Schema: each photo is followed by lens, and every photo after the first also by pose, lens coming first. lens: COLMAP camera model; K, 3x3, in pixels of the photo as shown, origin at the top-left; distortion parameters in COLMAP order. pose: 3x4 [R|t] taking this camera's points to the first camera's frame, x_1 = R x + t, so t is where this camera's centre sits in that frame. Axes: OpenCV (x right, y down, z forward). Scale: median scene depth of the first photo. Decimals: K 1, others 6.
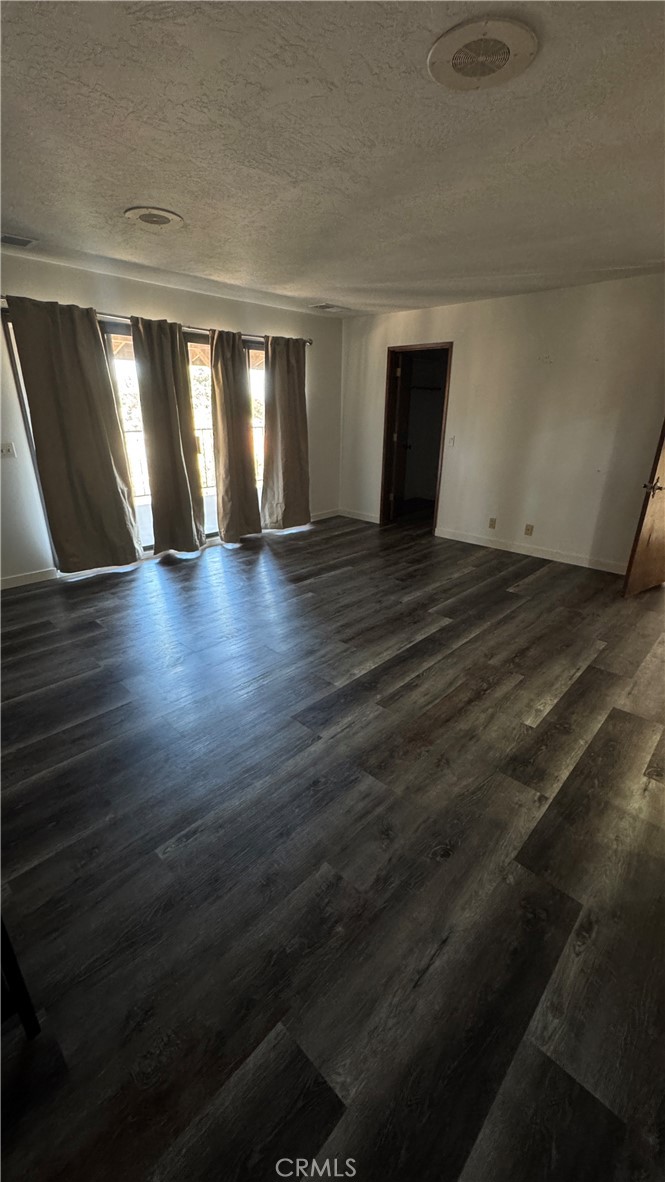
lens RADIAL K [[473.2, 0, 335.3], [0, 473.2, 590.0], [0, 0, 1]] dist [-0.004041, 0.000957]
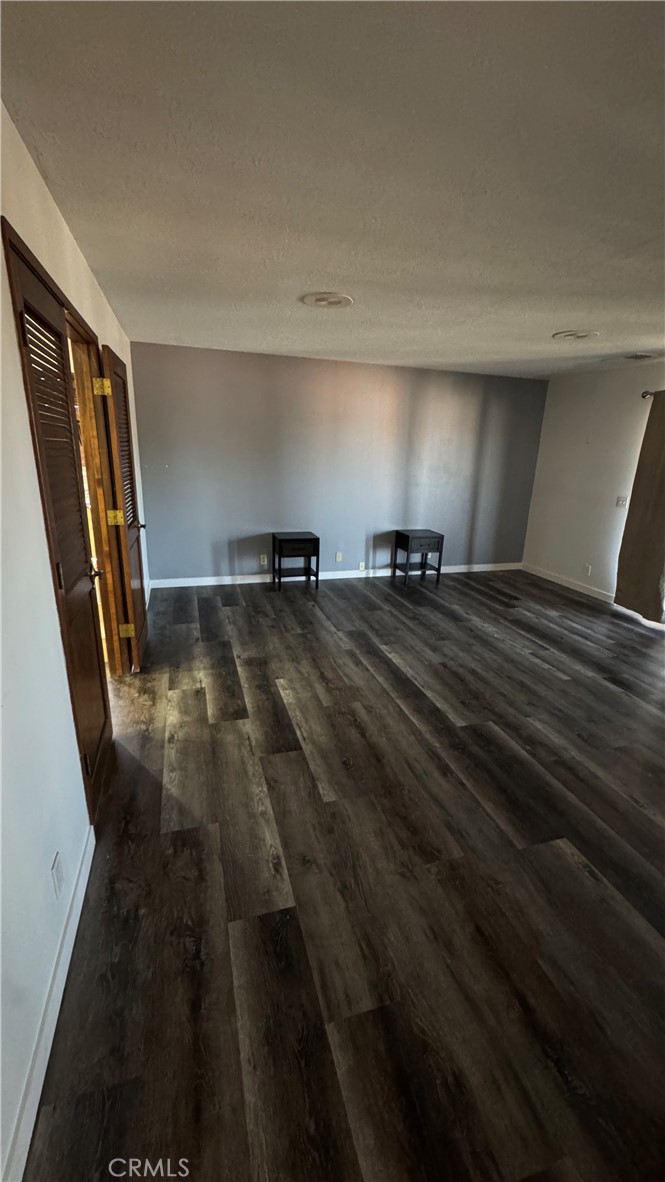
lens RADIAL K [[473.2, 0, 335.2], [0, 473.2, 589.4], [0, 0, 1]] dist [-0.004041, 0.000957]
pose [[-0.494792, 0.218143, -0.841187, 1.222876], [-0.352586, 0.834333, 0.423759, -0.495746], [0.794270, 0.506264, -0.335906, 1.240718]]
